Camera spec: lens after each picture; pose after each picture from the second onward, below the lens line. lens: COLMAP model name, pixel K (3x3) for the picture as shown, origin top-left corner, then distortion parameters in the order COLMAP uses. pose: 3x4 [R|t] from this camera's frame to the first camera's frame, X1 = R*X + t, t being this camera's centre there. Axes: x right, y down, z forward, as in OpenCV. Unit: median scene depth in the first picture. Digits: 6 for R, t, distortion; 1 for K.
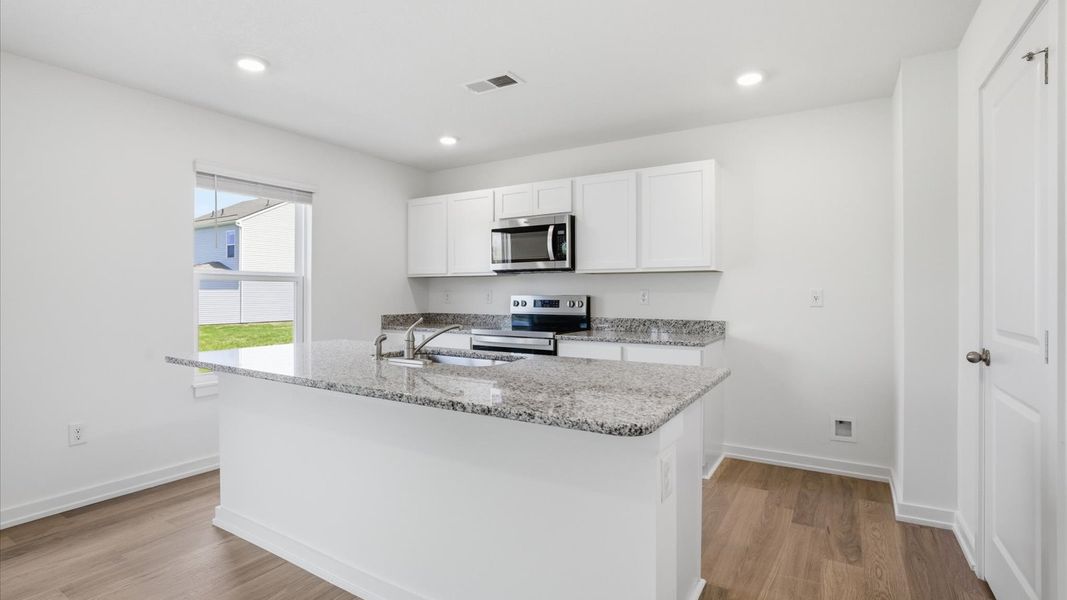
lens RADIAL K [[519.7, 0, 536.8], [0, 519.7, 295.6], [0, 0, 1]] dist [0.019597, 0.000524]
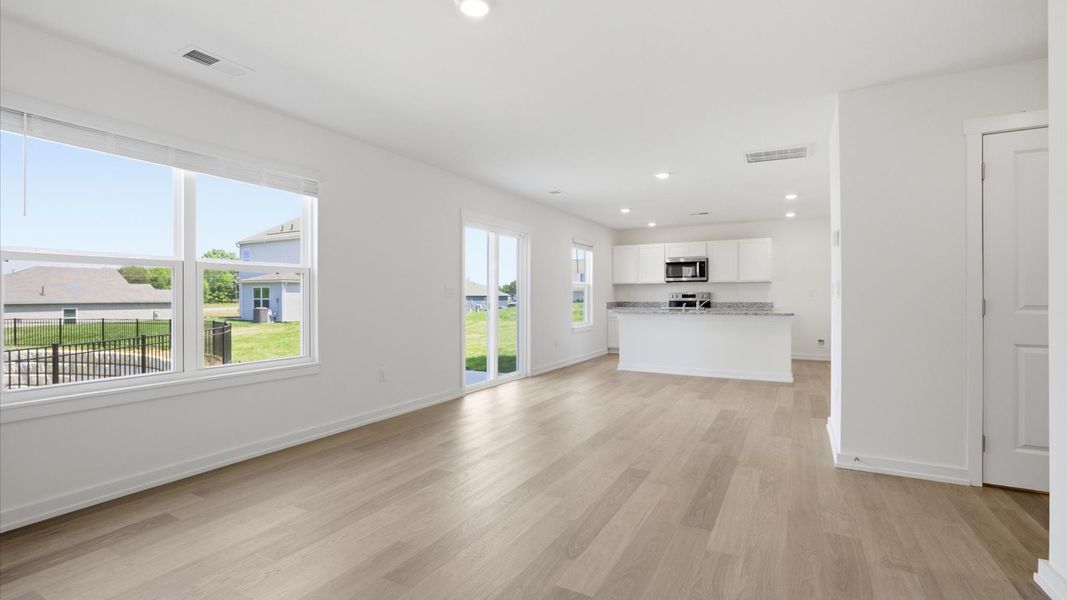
lens RADIAL K [[519.7, 0, 536.8], [0, 519.7, 295.6], [0, 0, 1]] dist [0.019597, 0.000524]
pose [[0.996017, 0.001773, 0.089141, -0.876572], [-0.000286, 0.999861, -0.016697, 0.053137], [-0.089158, 0.016605, 0.995879, -1.224036]]
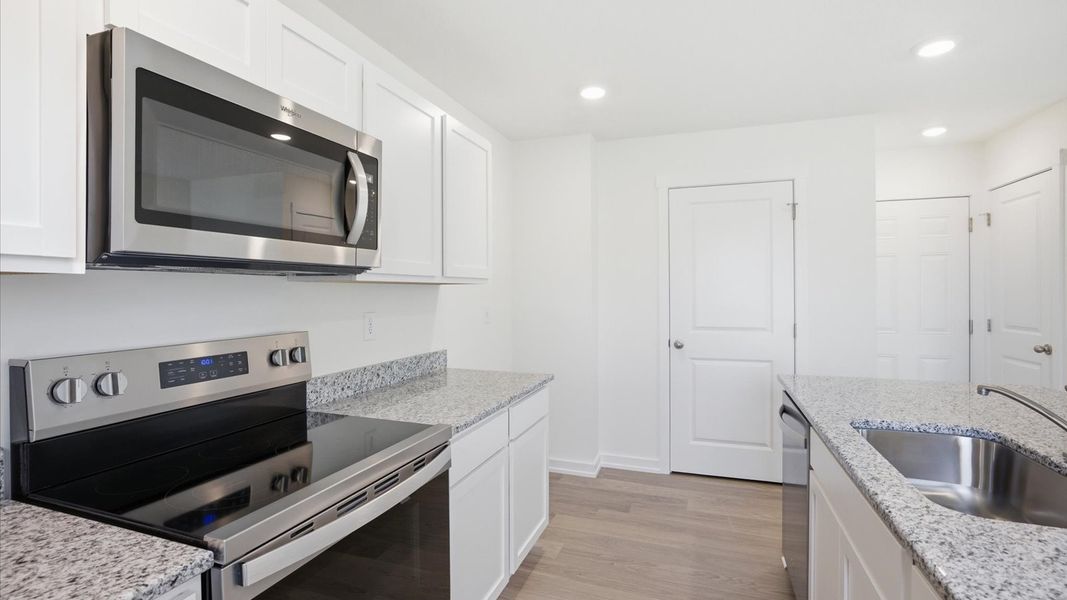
lens RADIAL K [[519.7, 0, 536.8], [0, 519.7, 295.6], [0, 0, 1]] dist [0.019597, 0.000524]
pose [[-0.227039, -0.009904, 0.973835, -0.372997], [0.004095, 0.999930, 0.011125, -0.034950], [-0.973877, 0.006514, -0.226983, 0.943338]]
